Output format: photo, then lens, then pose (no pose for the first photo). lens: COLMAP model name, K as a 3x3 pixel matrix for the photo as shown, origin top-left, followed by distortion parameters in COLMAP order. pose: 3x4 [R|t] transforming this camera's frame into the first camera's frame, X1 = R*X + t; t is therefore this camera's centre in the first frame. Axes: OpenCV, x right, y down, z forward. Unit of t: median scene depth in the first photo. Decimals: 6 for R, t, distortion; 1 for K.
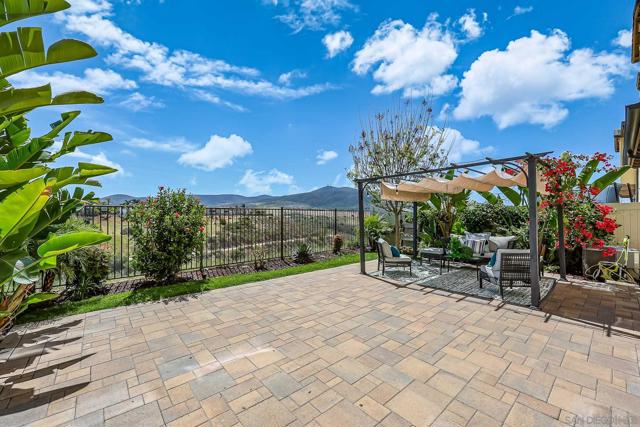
lens RADIAL K [[259.4, 0, 320.0], [0, 259.4, 213.5], [0, 0, 1]] dist [-0.000082, -0.000037]
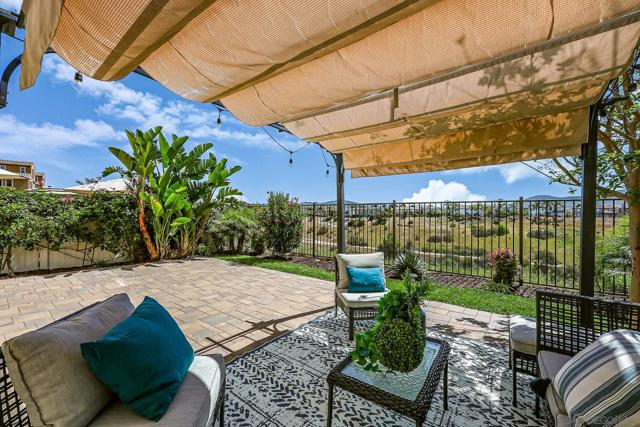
lens RADIAL K [[259.4, 0, 320.0], [0, 259.4, 213.5], [0, 0, 1]] dist [-0.000082, -0.000037]
pose [[0.183151, -0.003199, -0.983080, 1.380374], [-0.004581, 0.999981, -0.004107, 0.007213], [0.983074, 0.005256, 0.183133, 1.455600]]
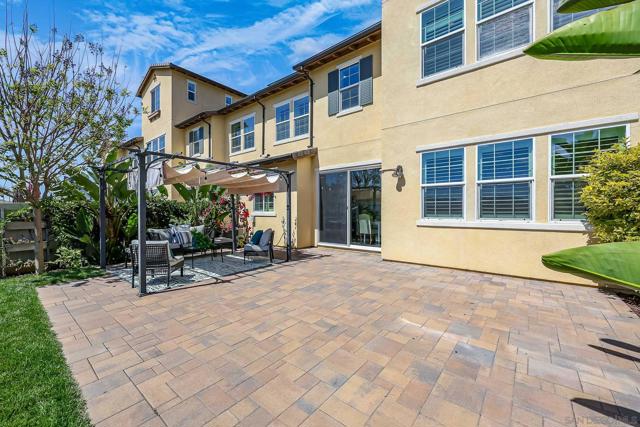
lens RADIAL K [[259.4, 0, 320.0], [0, 259.4, 213.5], [0, 0, 1]] dist [-0.000082, -0.000037]
pose [[-0.164132, -0.013434, 0.986347, -0.934825], [0.001270, 0.999904, 0.013830, 0.034037], [-0.986438, 0.003522, -0.164099, 1.148717]]
